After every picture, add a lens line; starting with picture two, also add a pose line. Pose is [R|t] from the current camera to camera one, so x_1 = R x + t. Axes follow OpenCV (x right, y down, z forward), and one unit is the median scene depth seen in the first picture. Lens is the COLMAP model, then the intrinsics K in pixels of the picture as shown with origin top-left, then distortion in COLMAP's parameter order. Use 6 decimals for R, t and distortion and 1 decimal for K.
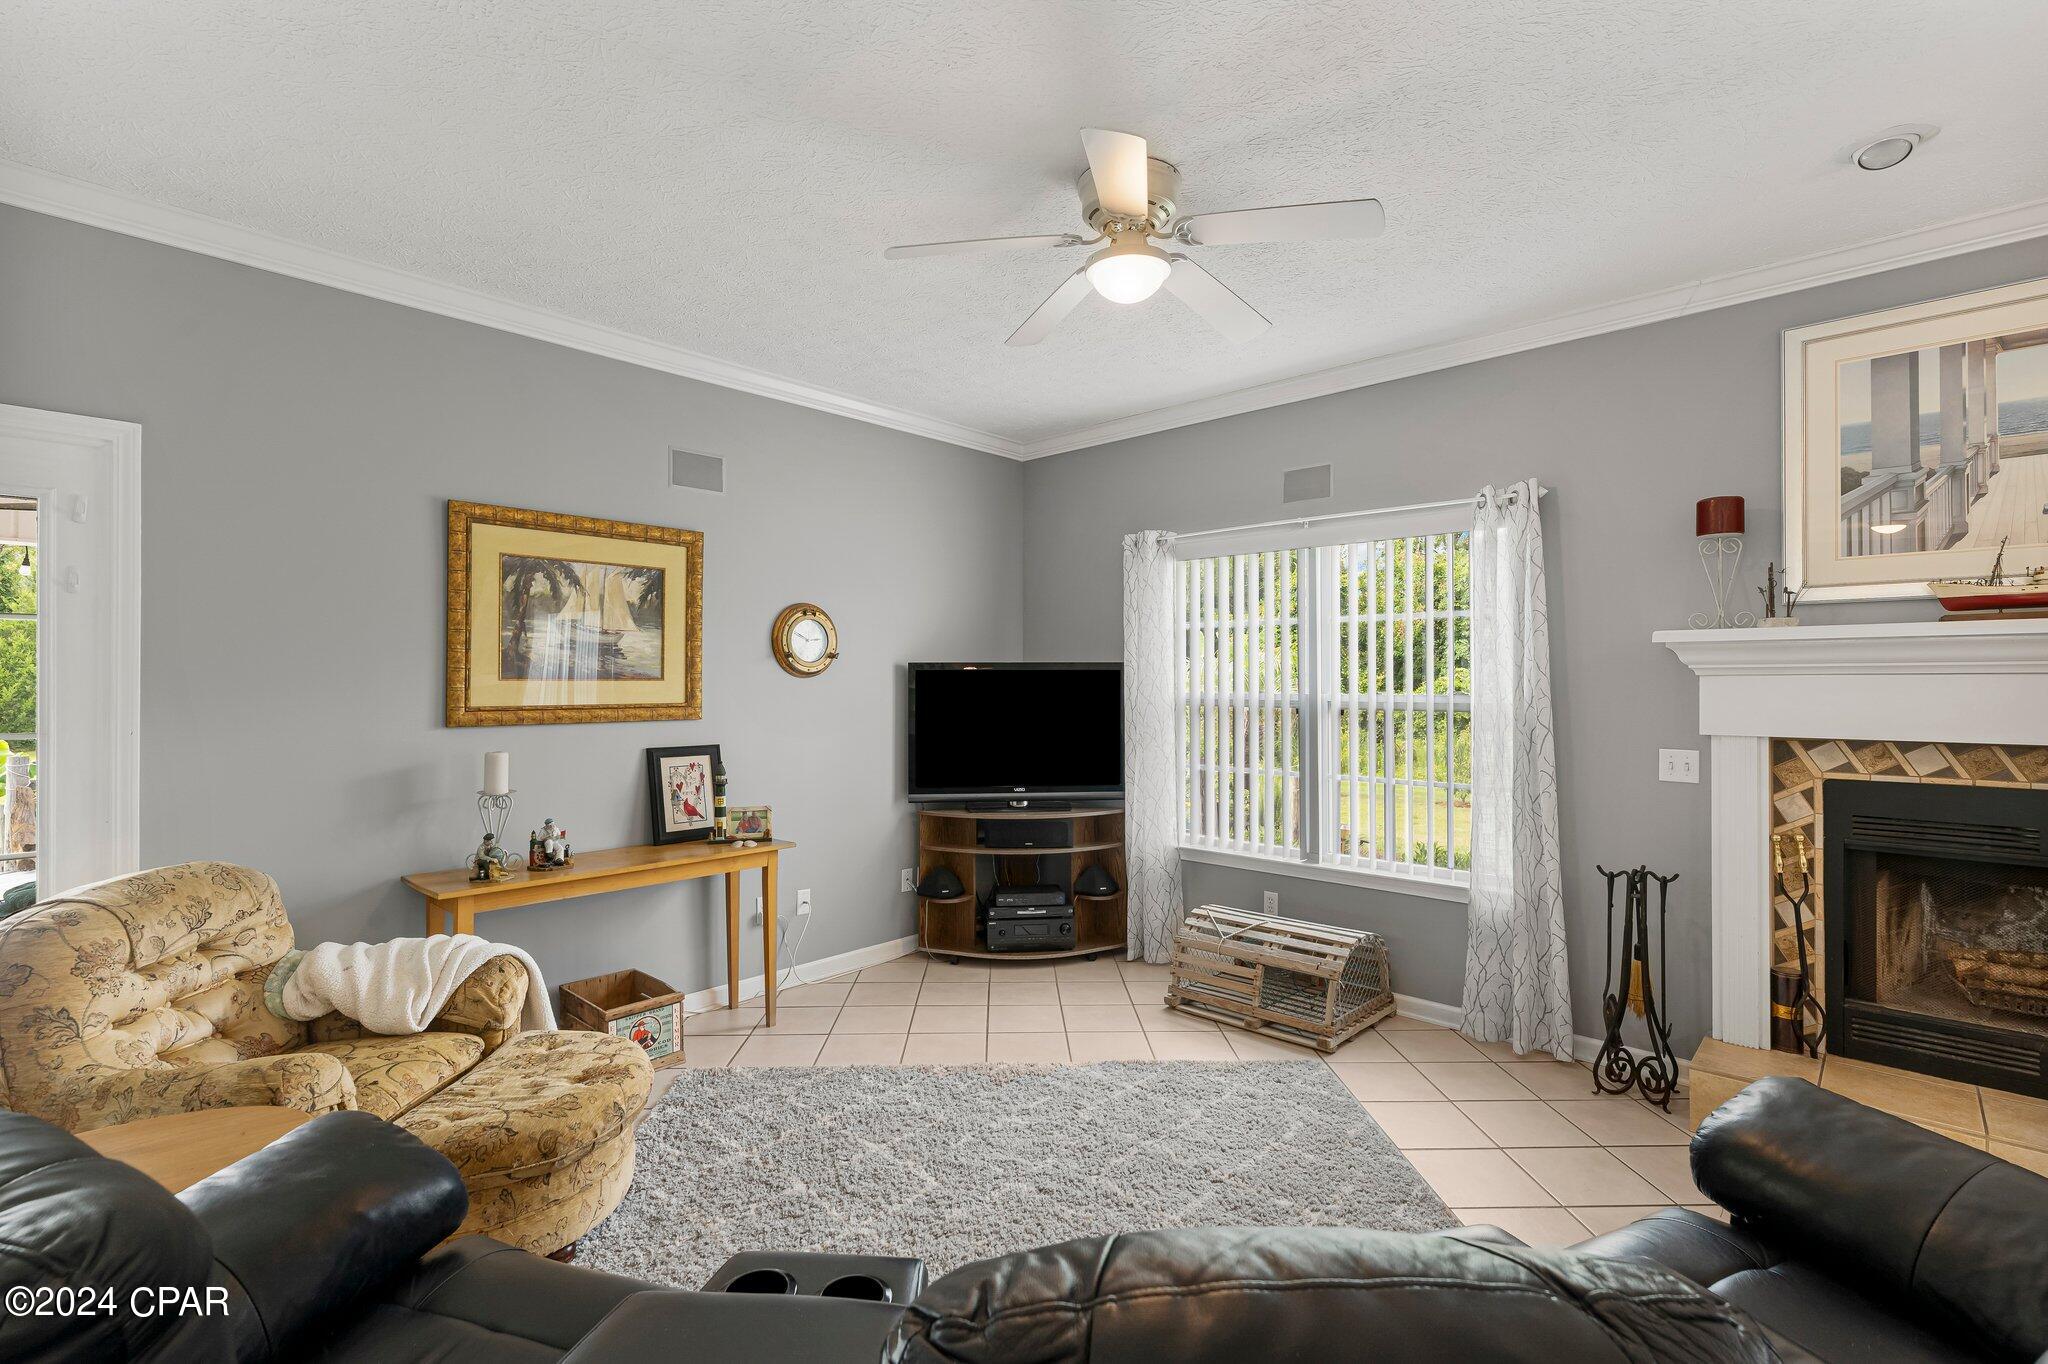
lens RADIAL K [[927.6, 0, 1024.0], [0, 927.6, 682.0], [0, 0, 1]] dist [-0.000923, -0.000158]
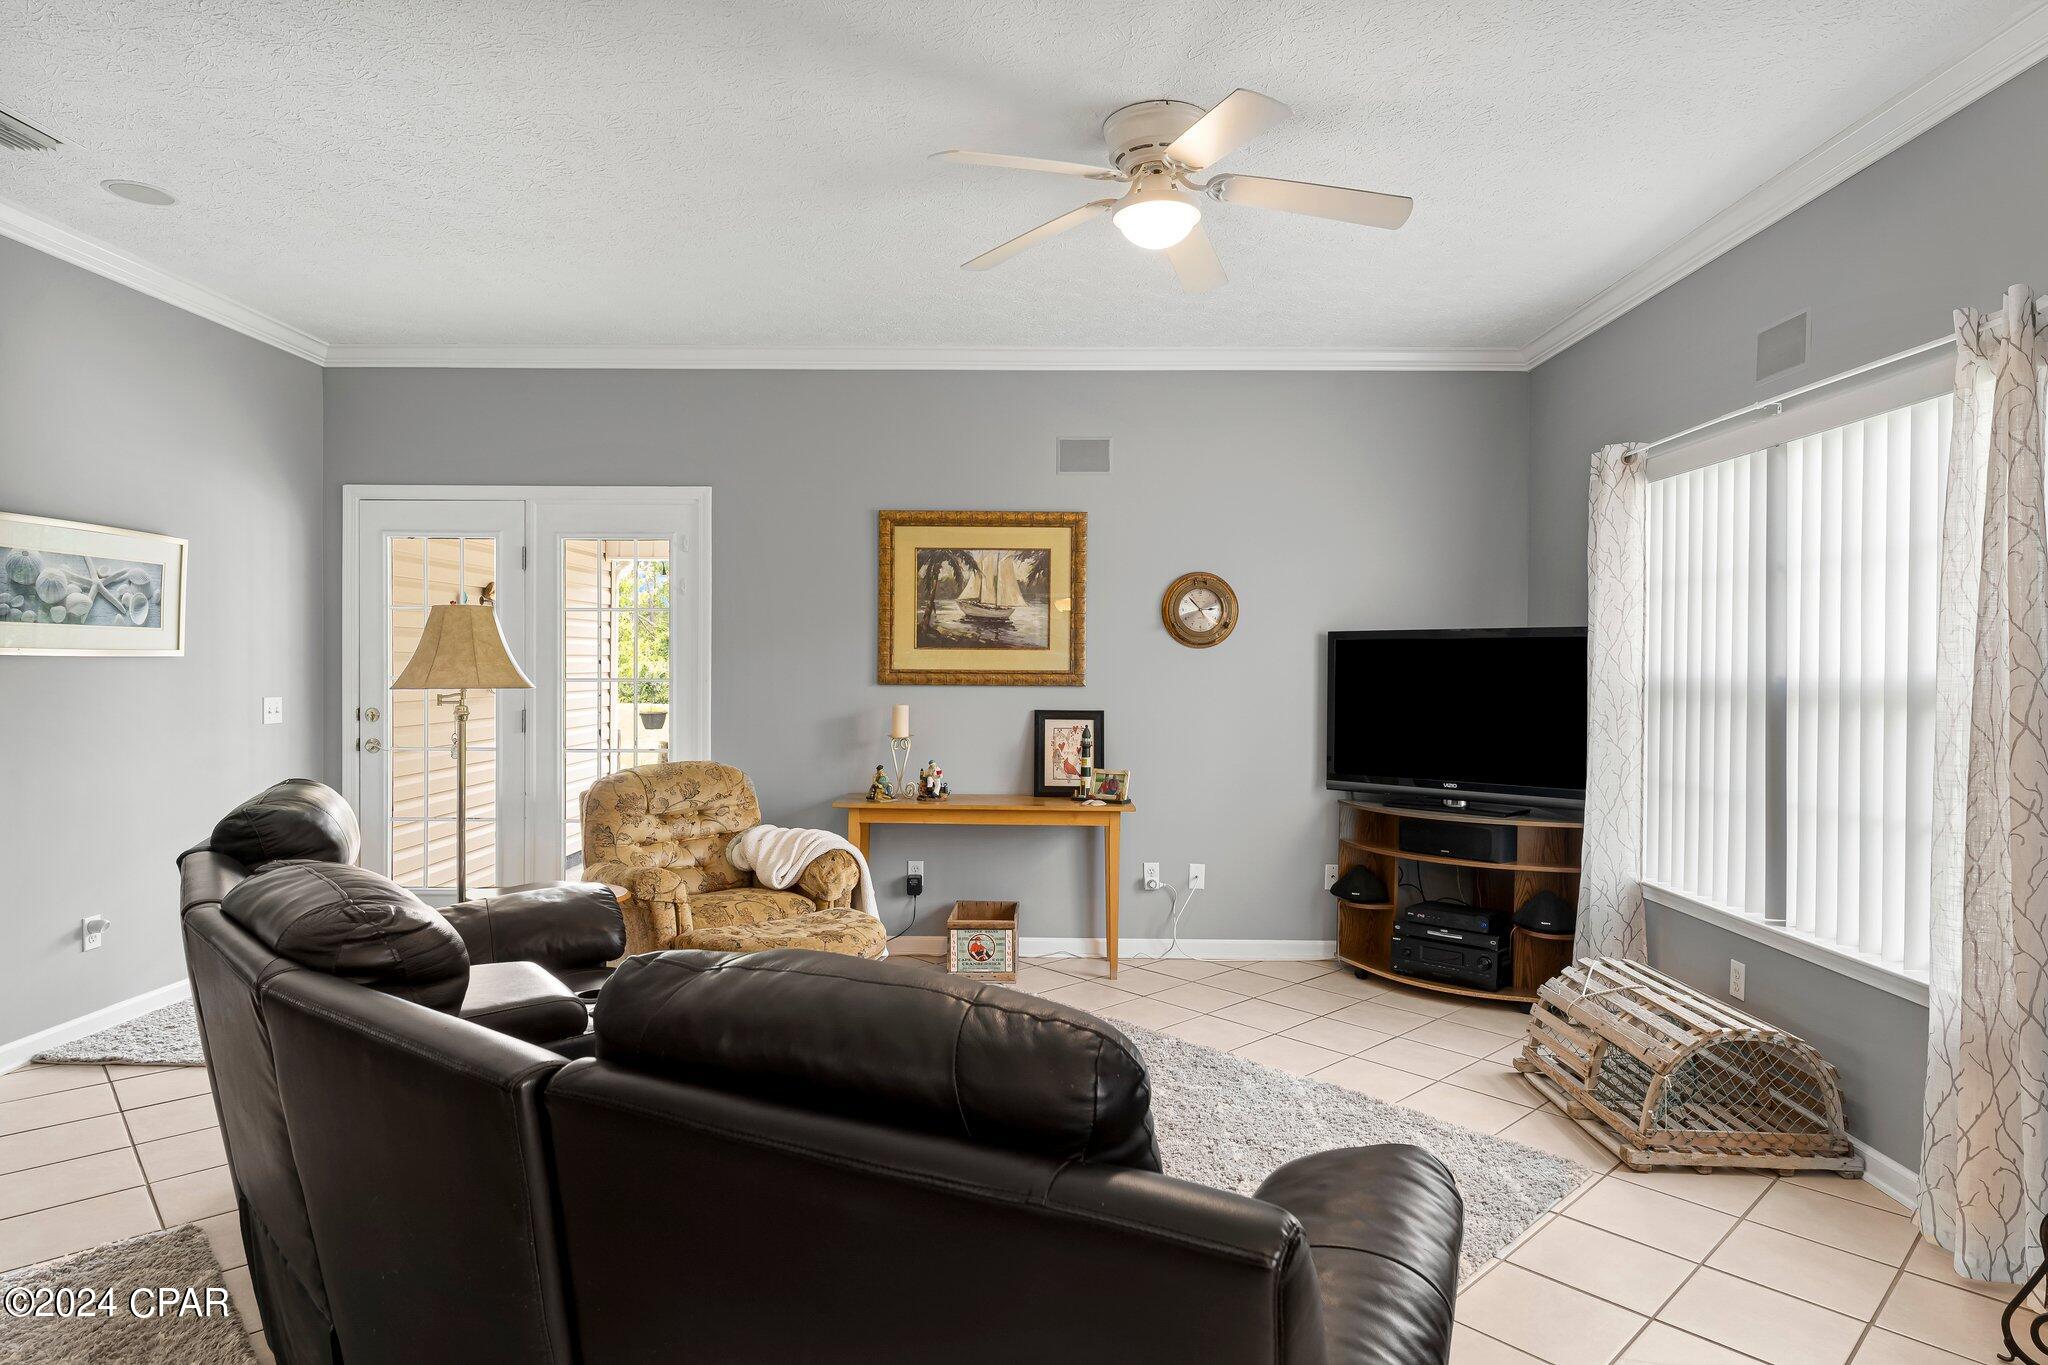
lens RADIAL K [[1137.0, 0, 1024.0], [0, 1137.0, 682.5], [0, 0, 1]] dist [0.001902, -0.000399]
pose [[0.665555, 0.016179, -0.746174, 0.638085], [-0.008255, 0.999863, 0.014316, 0.019087], [0.746303, -0.003368, 0.665597, 0.074501]]
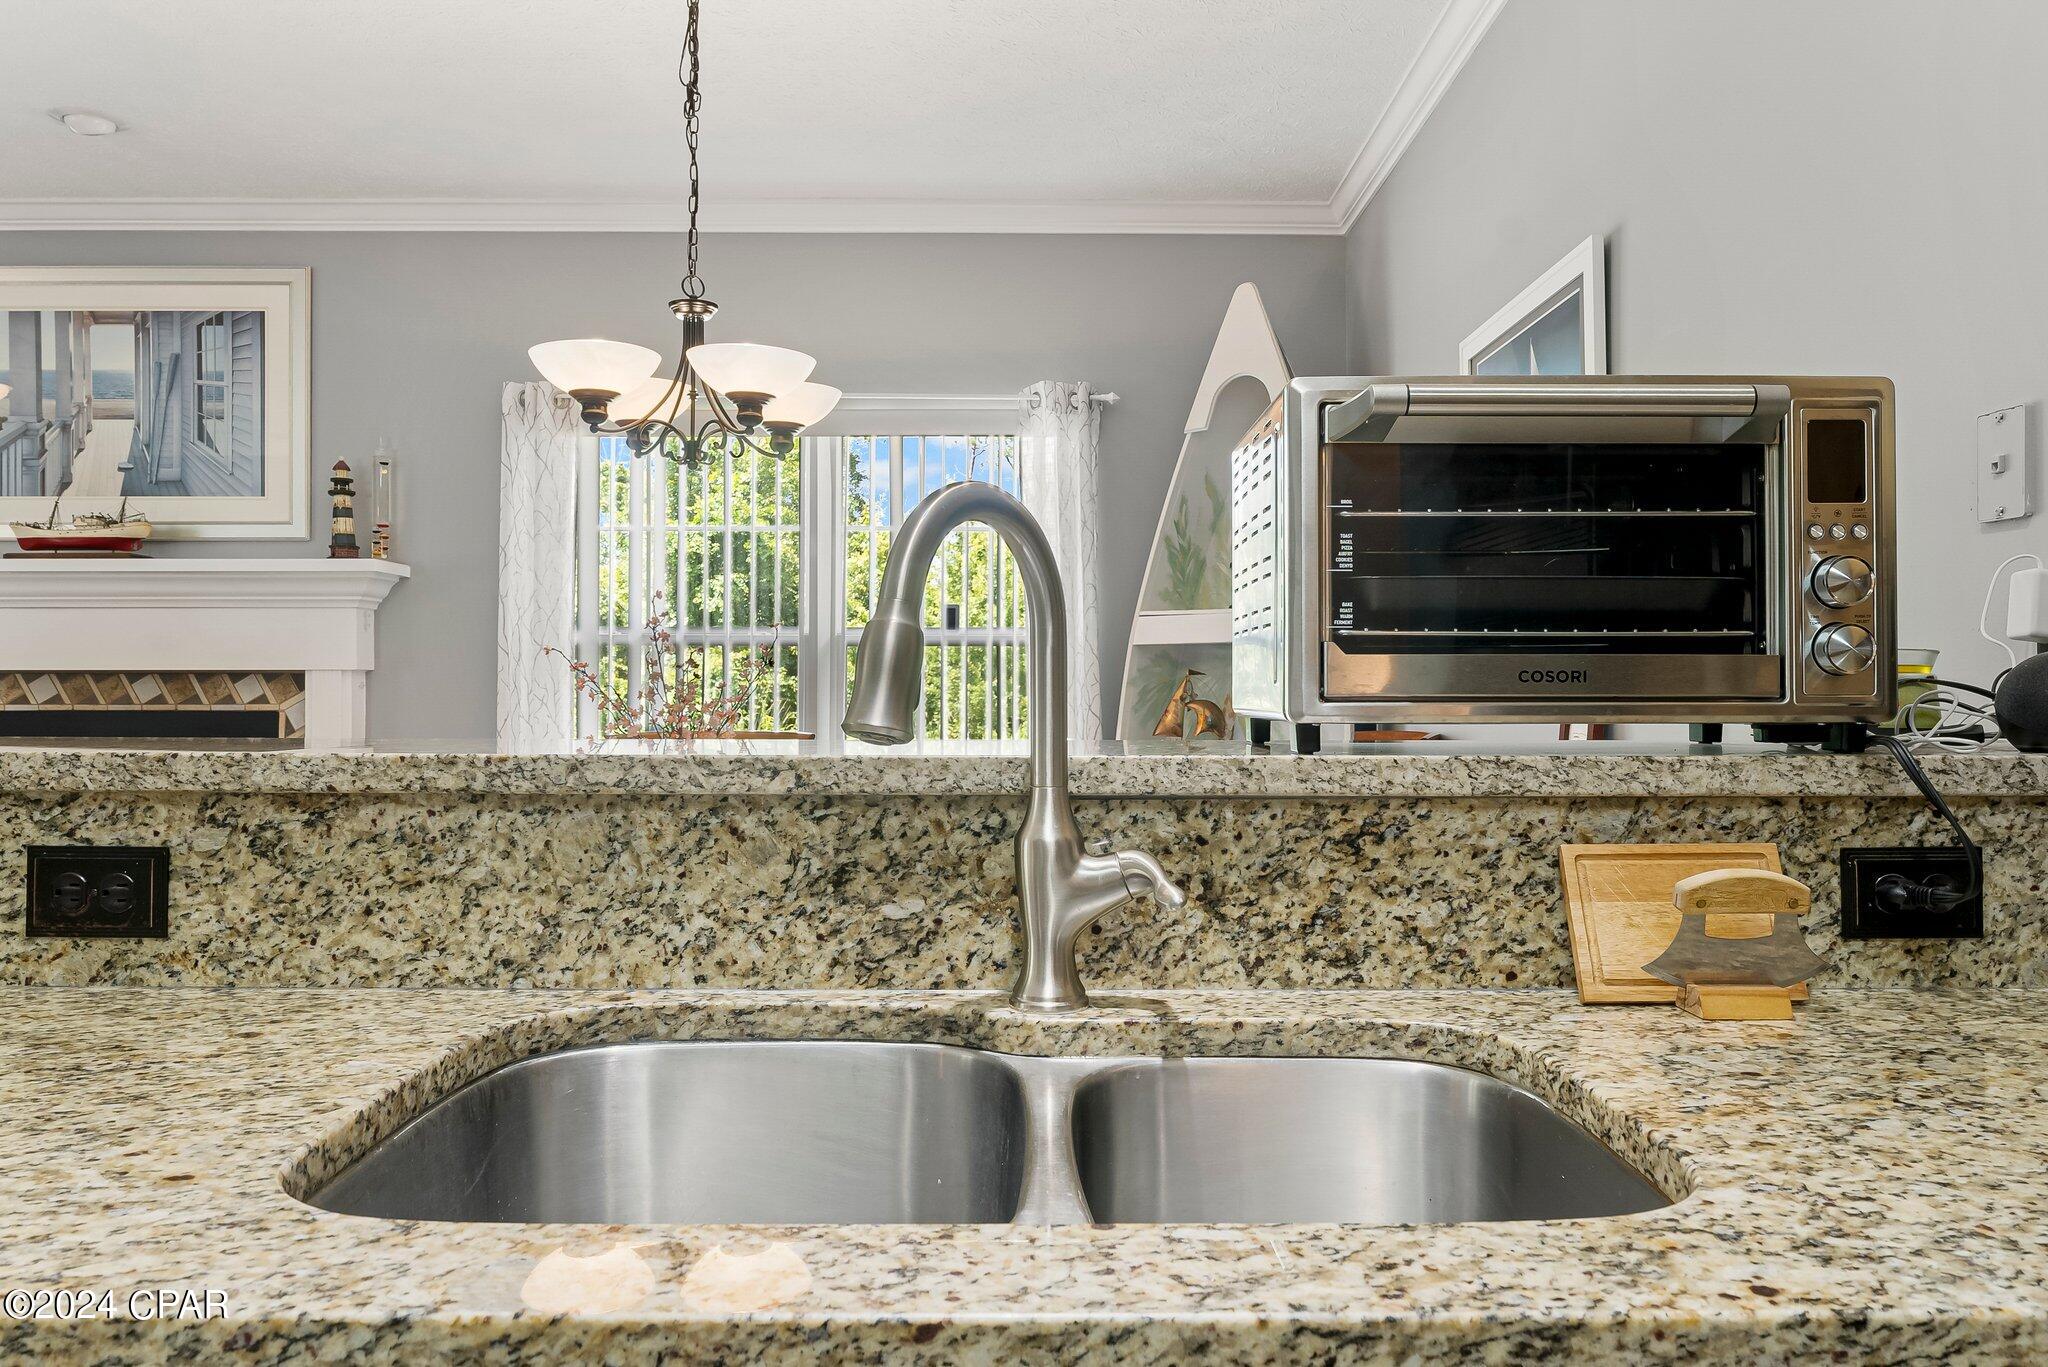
lens RADIAL K [[1439.0, 0, 1024.0], [0, 1439.0, 683.5], [0, 0, 1]] dist [-0.010794, -0.000641]
pose [[0.728830, 0.002295, 0.684691, 0.510699], [-0.001239, 0.999997, -0.002033, 0.061941], [-0.684694, 0.000634, 0.728831, -0.778684]]
